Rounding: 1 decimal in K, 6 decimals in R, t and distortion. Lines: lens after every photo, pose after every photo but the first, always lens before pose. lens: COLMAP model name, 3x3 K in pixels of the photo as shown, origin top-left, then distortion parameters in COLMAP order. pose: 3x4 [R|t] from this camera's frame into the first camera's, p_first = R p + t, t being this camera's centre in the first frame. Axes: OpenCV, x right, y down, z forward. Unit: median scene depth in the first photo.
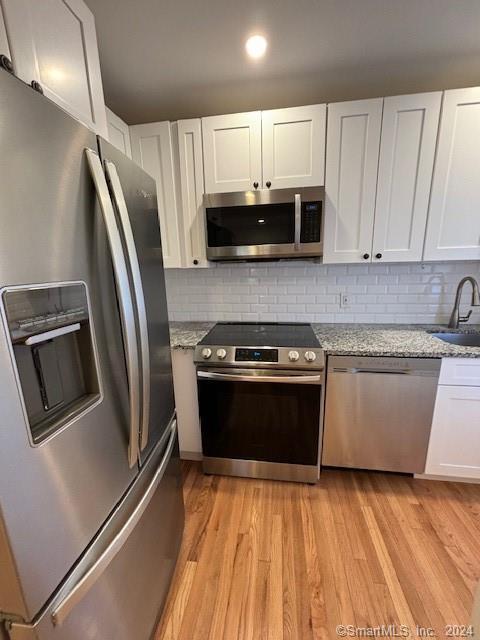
lens RADIAL K [[255.6, 0, 239.9], [0, 255.6, 318.2], [0, 0, 1]] dist [0.002888, -0.000213]
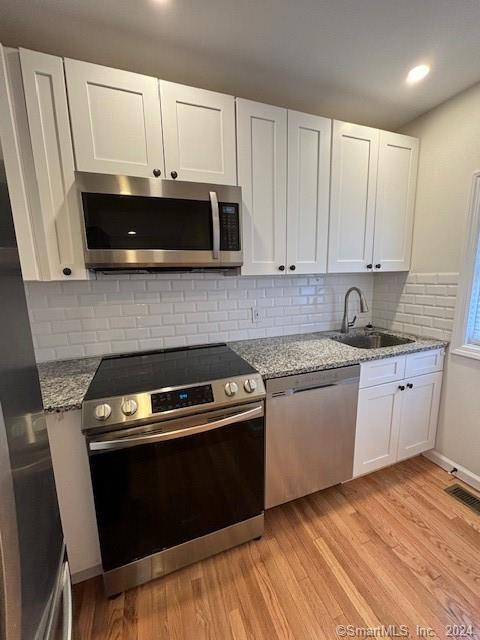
lens RADIAL K [[255.6, 0, 239.9], [0, 255.6, 318.2], [0, 0, 1]] dist [0.002888, -0.000213]
pose [[0.877796, -0.073150, 0.473416, -0.116175], [0.101677, 0.994205, -0.034906, -0.038139], [-0.468120, 0.078776, 0.880147, 0.254347]]
